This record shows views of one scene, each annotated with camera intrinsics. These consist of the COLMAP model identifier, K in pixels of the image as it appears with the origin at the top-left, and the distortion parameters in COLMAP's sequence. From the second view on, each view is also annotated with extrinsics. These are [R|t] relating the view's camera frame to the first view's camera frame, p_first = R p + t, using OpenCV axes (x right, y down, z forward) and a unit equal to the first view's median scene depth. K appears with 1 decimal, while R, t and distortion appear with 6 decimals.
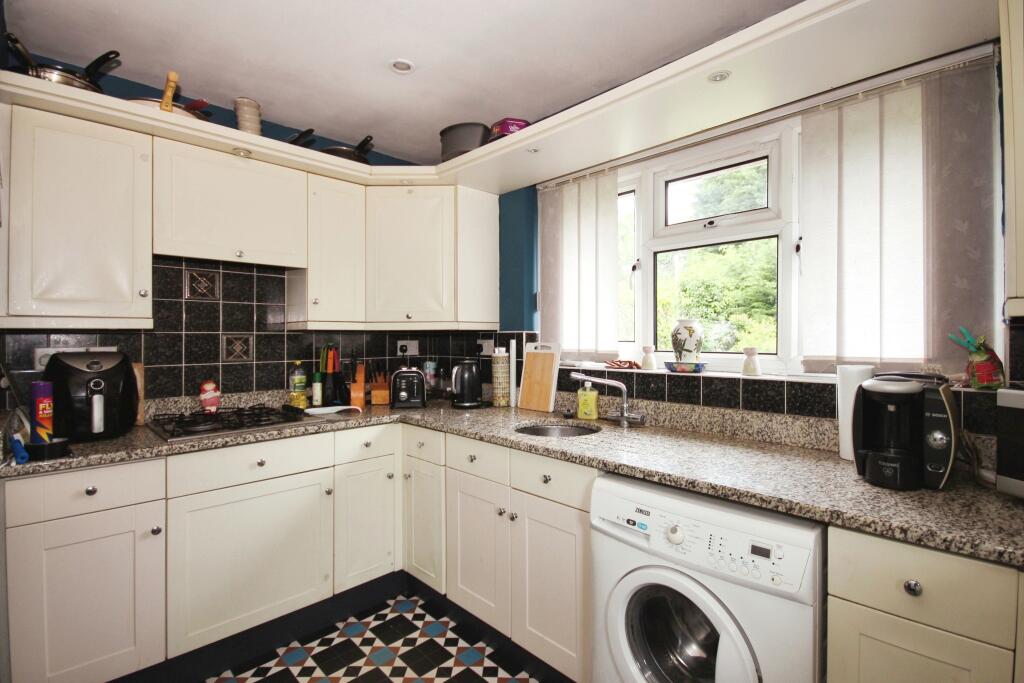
lens RADIAL K [[473.7, 0, 512.0], [0, 473.7, 341.5], [0, 0, 1]] dist [-0.002565, -0.000578]
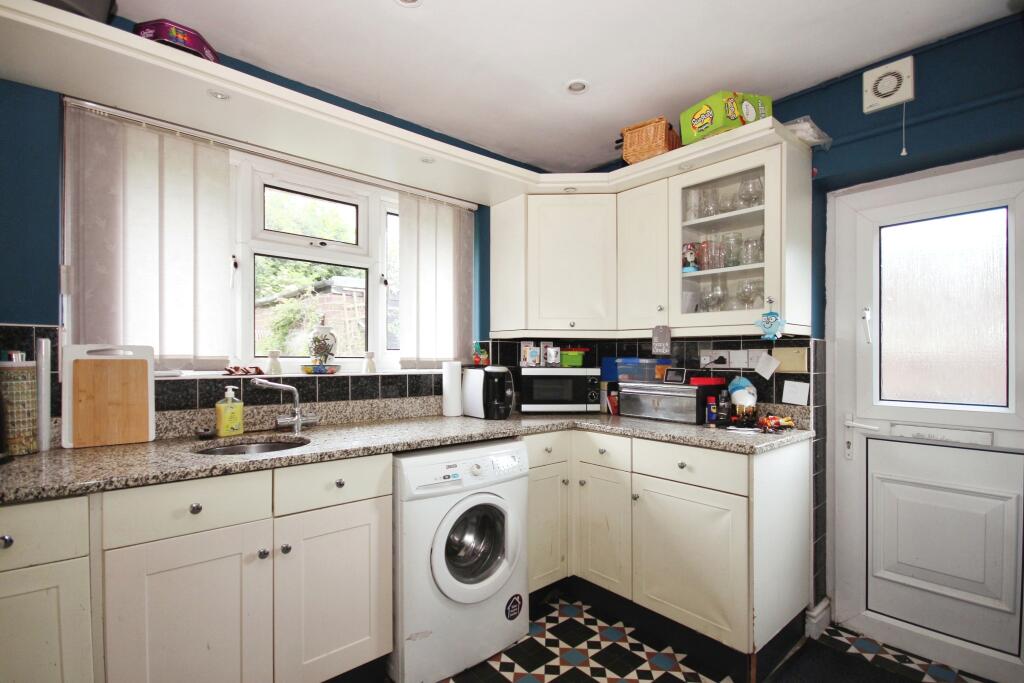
lens RADIAL K [[484.0, 0, 513.6], [0, 484.0, 359.9], [0, 0, 1]] dist [0.000218, -0.000079]
pose [[0.060095, -0.002682, 0.998189, -0.756394], [0.003041, 0.999992, 0.002503, 0.030348], [-0.998188, 0.002885, 0.060103, 0.493478]]
